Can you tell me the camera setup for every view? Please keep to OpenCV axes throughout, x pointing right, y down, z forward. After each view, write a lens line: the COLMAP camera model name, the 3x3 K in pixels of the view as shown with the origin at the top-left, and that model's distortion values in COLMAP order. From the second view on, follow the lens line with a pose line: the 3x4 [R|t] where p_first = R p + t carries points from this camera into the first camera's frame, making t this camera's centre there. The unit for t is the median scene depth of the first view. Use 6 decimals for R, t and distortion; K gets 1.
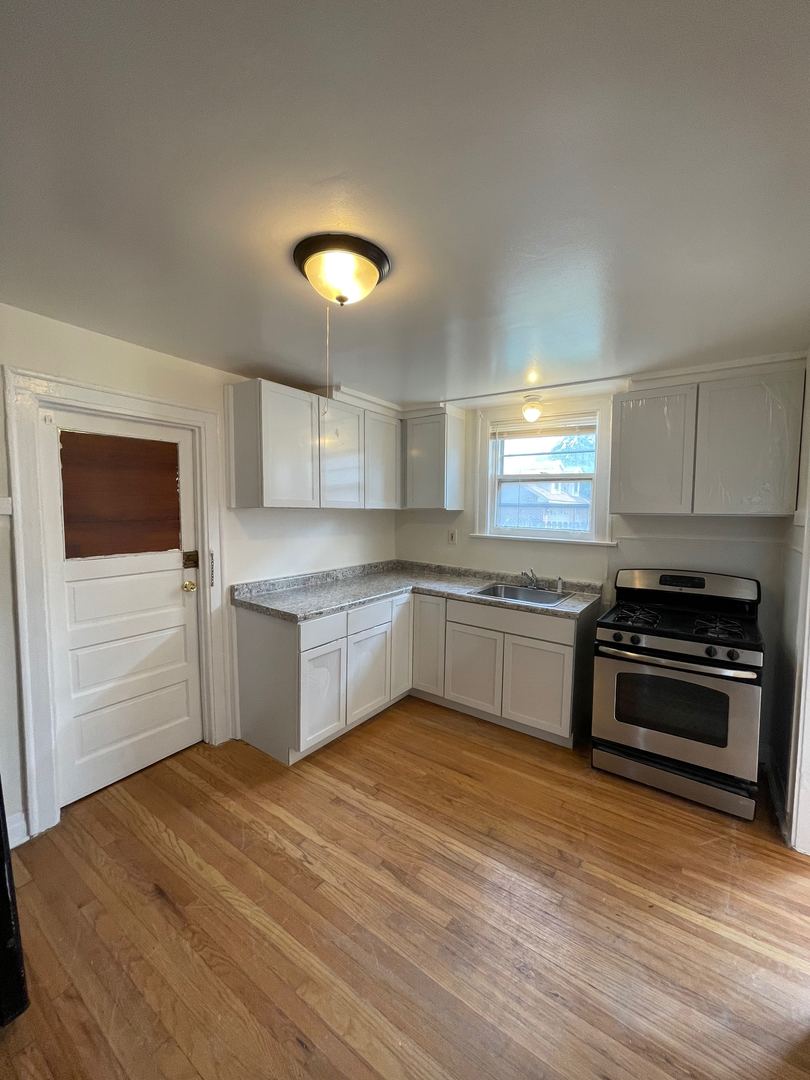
lens RADIAL K [[434.0, 0, 409.0], [0, 434.0, 538.5], [0, 0, 1]] dist [-0.006682, 0.000484]
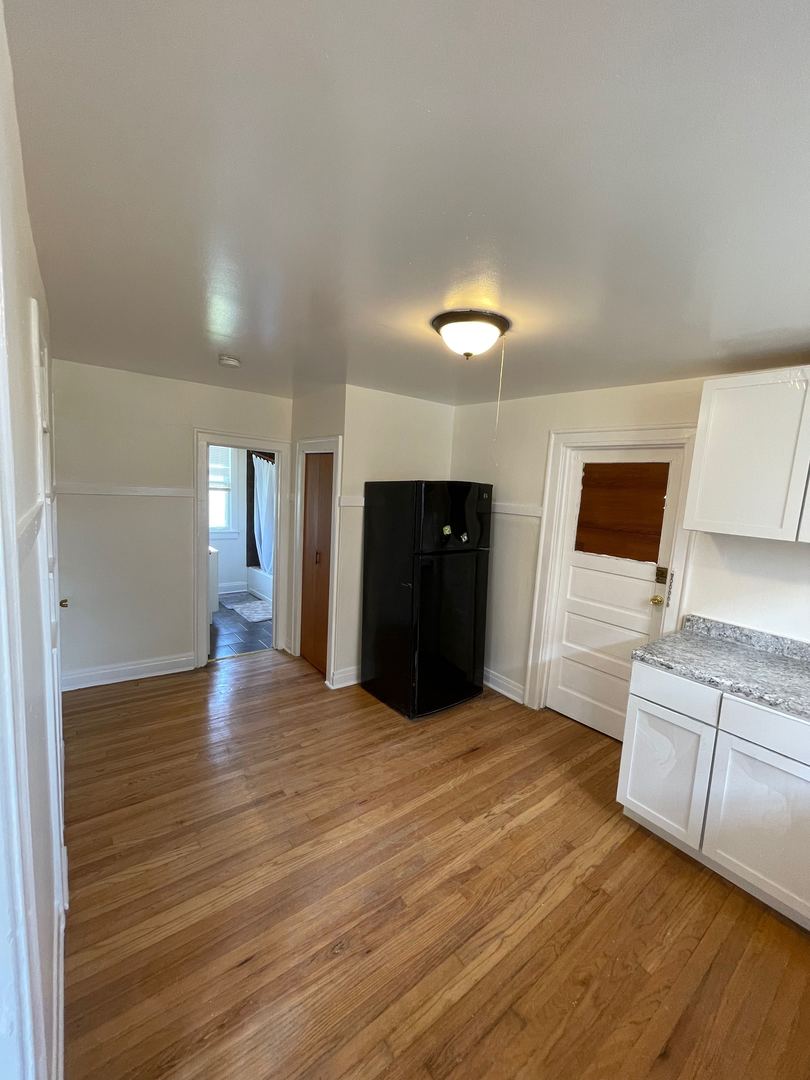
lens RADIAL K [[434.0, 0, 409.0], [0, 434.0, 538.5], [0, 0, 1]] dist [-0.006682, 0.000484]
pose [[-0.292918, 0.092008, -0.951700, 0.787972], [-0.129129, 0.982433, 0.134723, -0.121191], [0.947378, 0.162355, -0.275891, 0.878351]]
